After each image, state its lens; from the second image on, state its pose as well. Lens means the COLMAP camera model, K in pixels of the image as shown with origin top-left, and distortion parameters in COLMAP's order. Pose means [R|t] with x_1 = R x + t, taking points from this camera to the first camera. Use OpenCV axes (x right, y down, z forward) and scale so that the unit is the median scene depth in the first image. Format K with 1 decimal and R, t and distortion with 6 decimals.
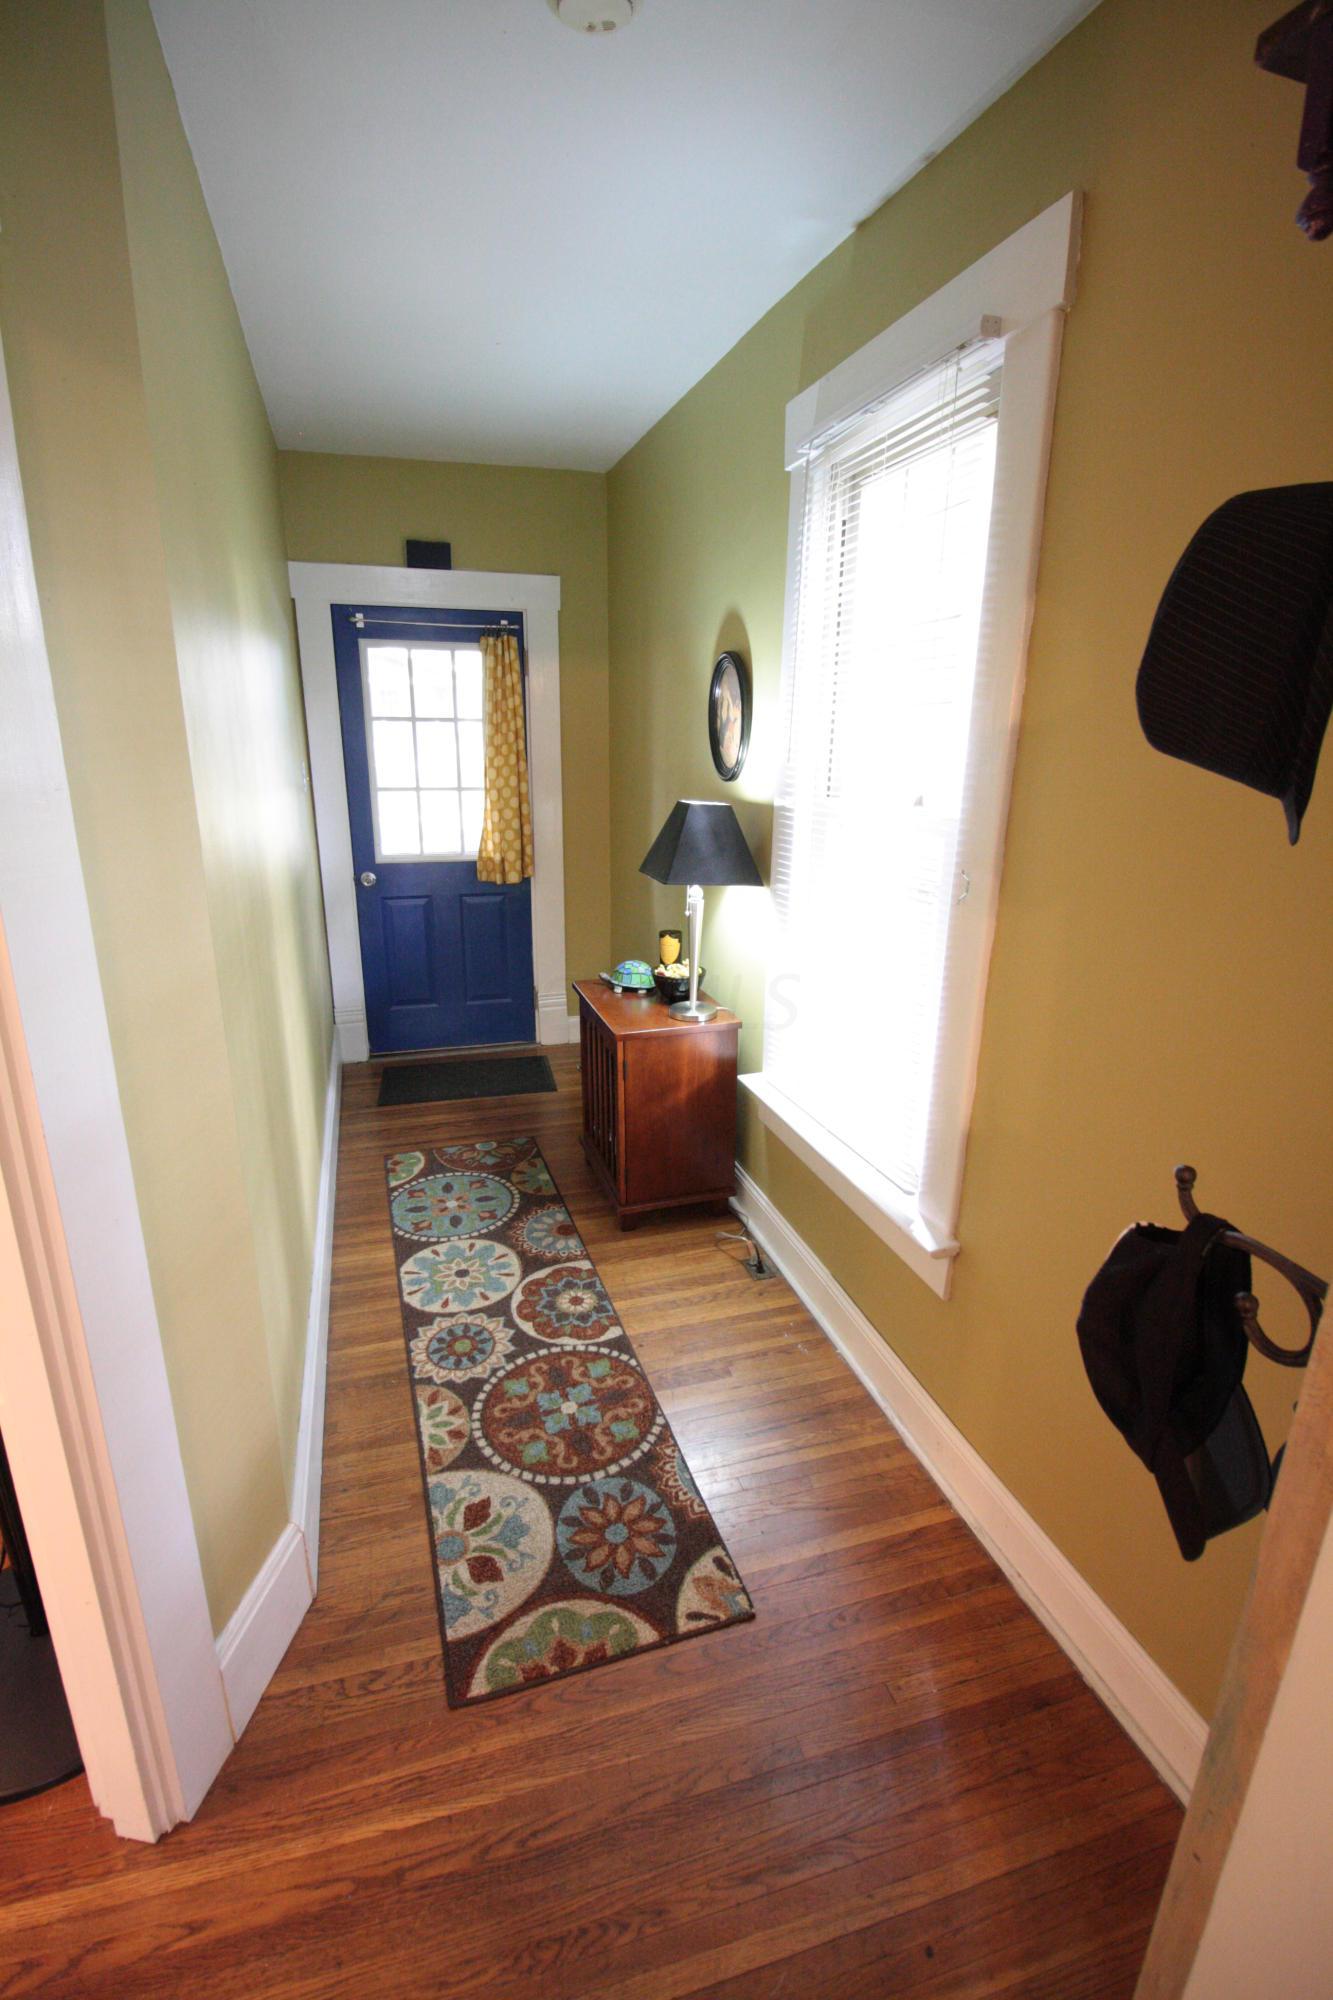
lens RADIAL K [[929.9, 0, 663.7], [0, 929.9, 1013.7], [0, 0, 1]] dist [-0.007744, -0.004519]
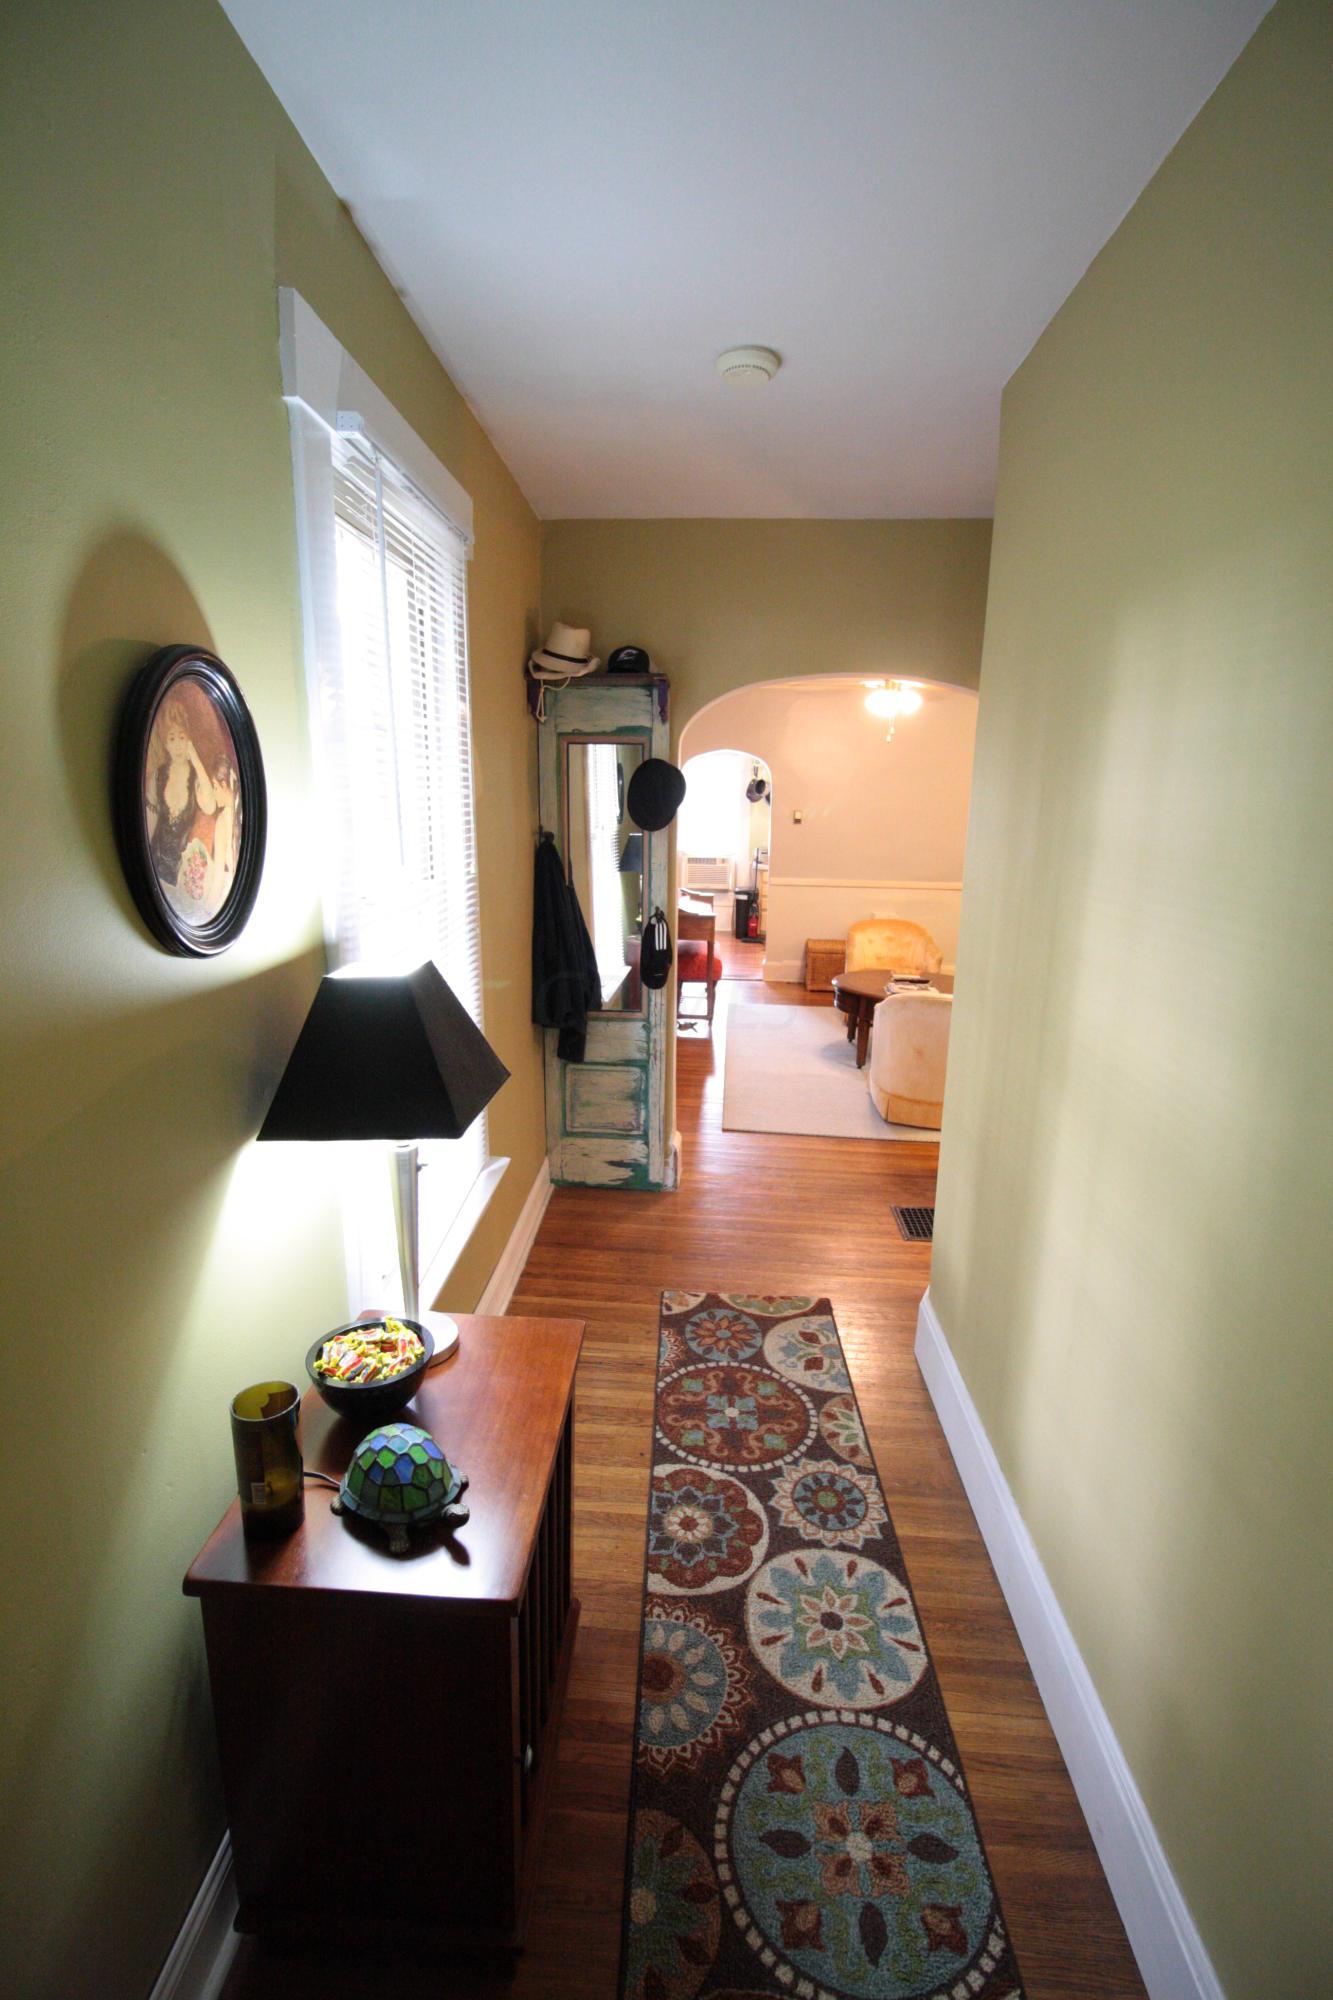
lens RADIAL K [[929.9, 0, 662.8], [0, 929.9, 996.2], [0, 0, 1]] dist [-0.007744, -0.004519]
pose [[-0.937028, -0.105030, 0.333089, -0.320032], [0.072989, 0.873763, 0.480845, -0.522492], [-0.341544, 0.474877, -0.811073, 1.577099]]
